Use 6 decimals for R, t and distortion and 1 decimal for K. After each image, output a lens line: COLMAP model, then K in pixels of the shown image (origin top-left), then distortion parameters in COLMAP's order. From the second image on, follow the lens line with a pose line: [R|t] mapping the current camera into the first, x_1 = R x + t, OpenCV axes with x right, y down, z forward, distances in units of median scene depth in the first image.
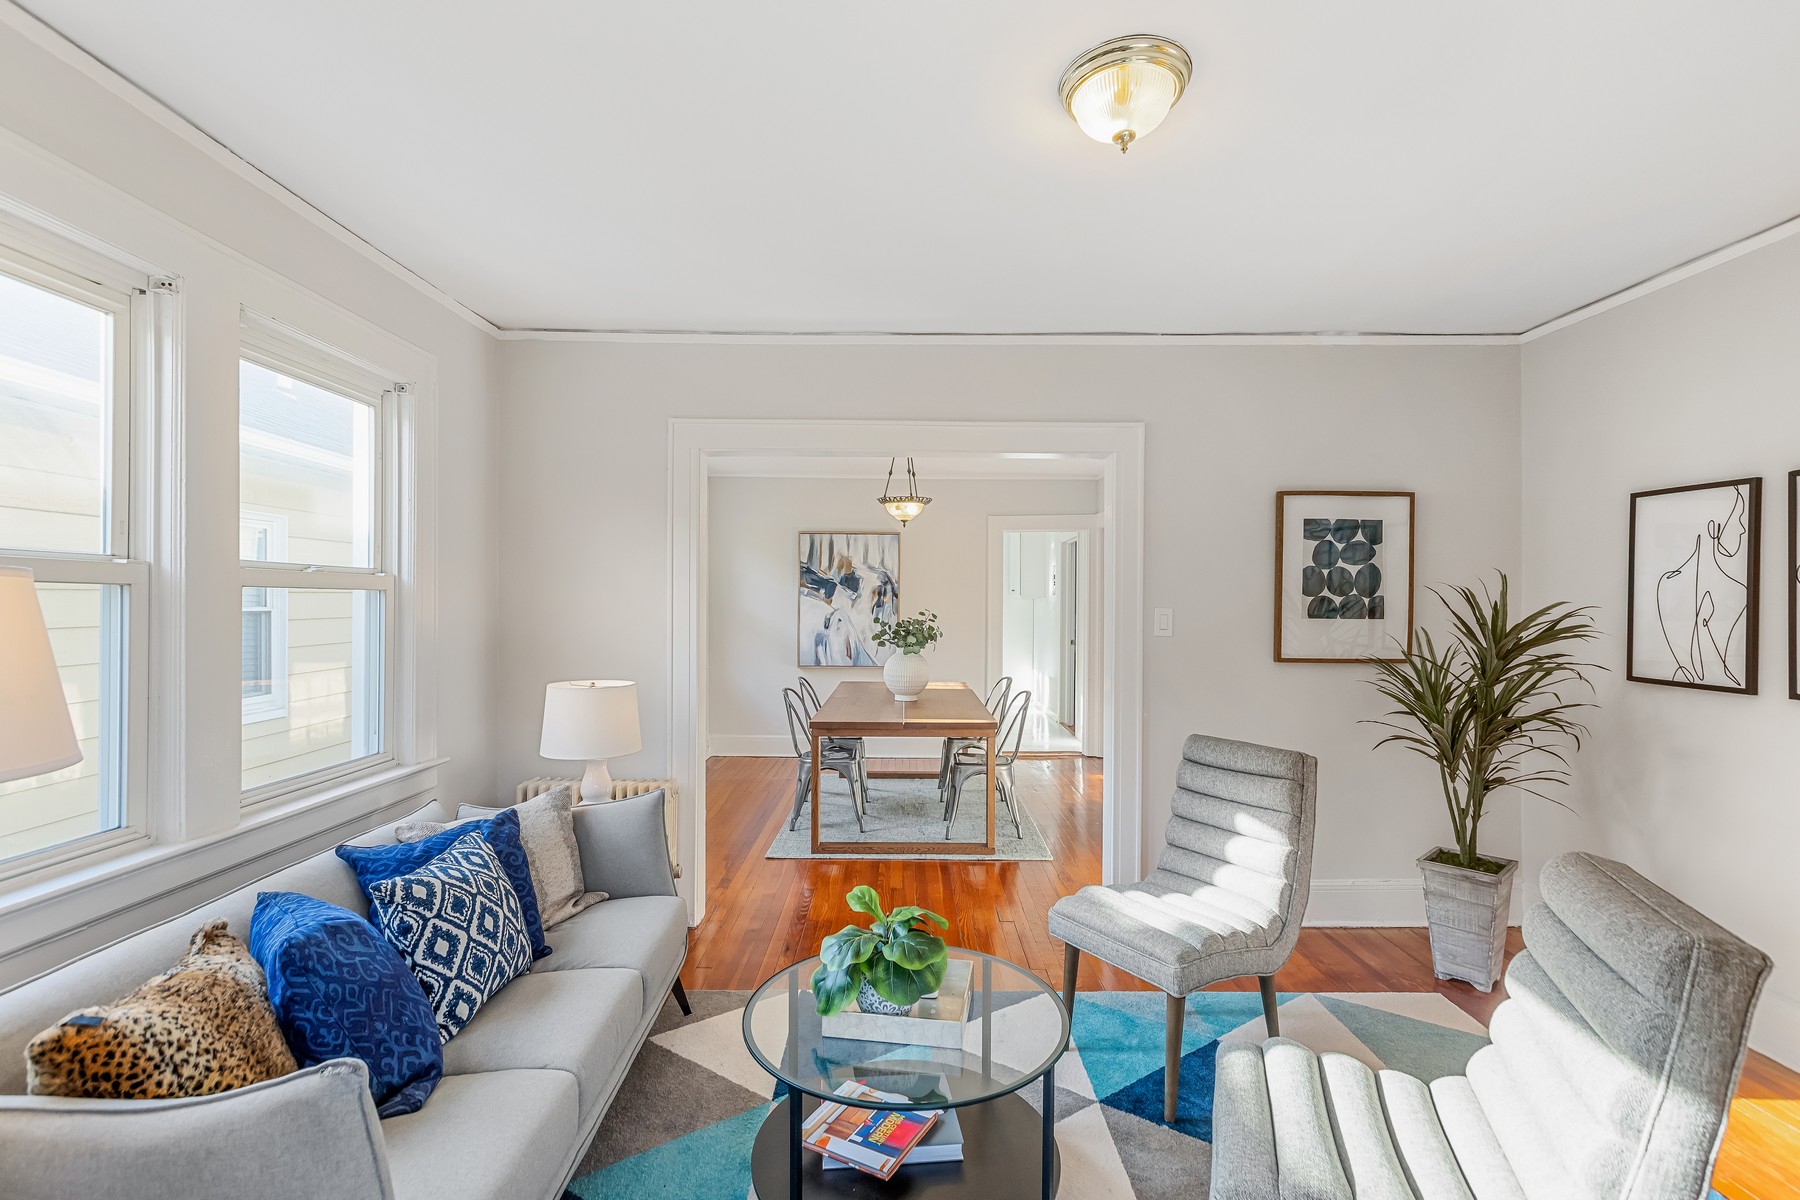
lens RADIAL K [[809.8, 0, 901.5], [0, 809.8, 567.8], [0, 0, 1]] dist [0.006515, -0.000742]
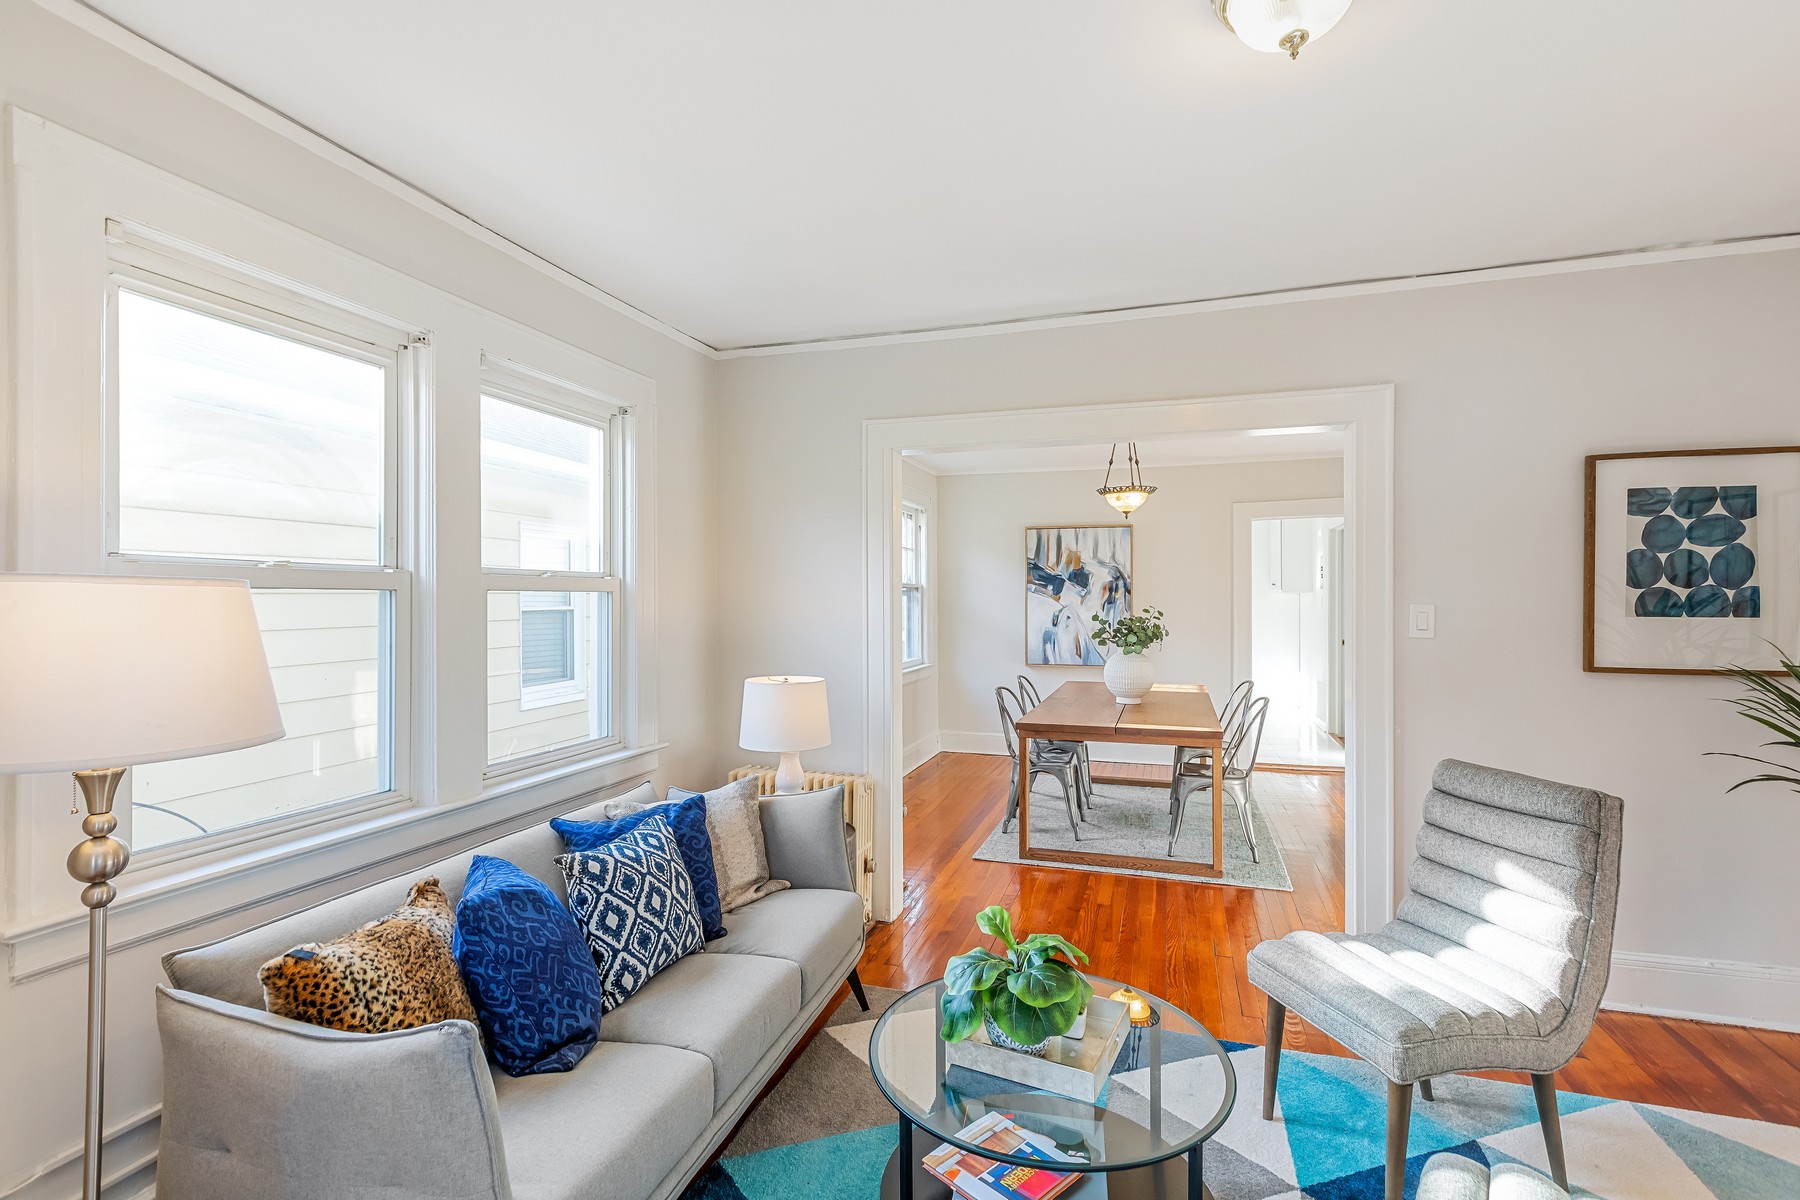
lens RADIAL K [[809.8, 0, 901.5], [0, 809.8, 567.8], [0, 0, 1]] dist [0.006515, -0.000742]
pose [[0.952125, -0.018620, -0.305141, 0.103622], [0.019942, 0.999800, 0.001214, 0.000779], [0.305058, -0.007241, 0.952306, 0.062342]]
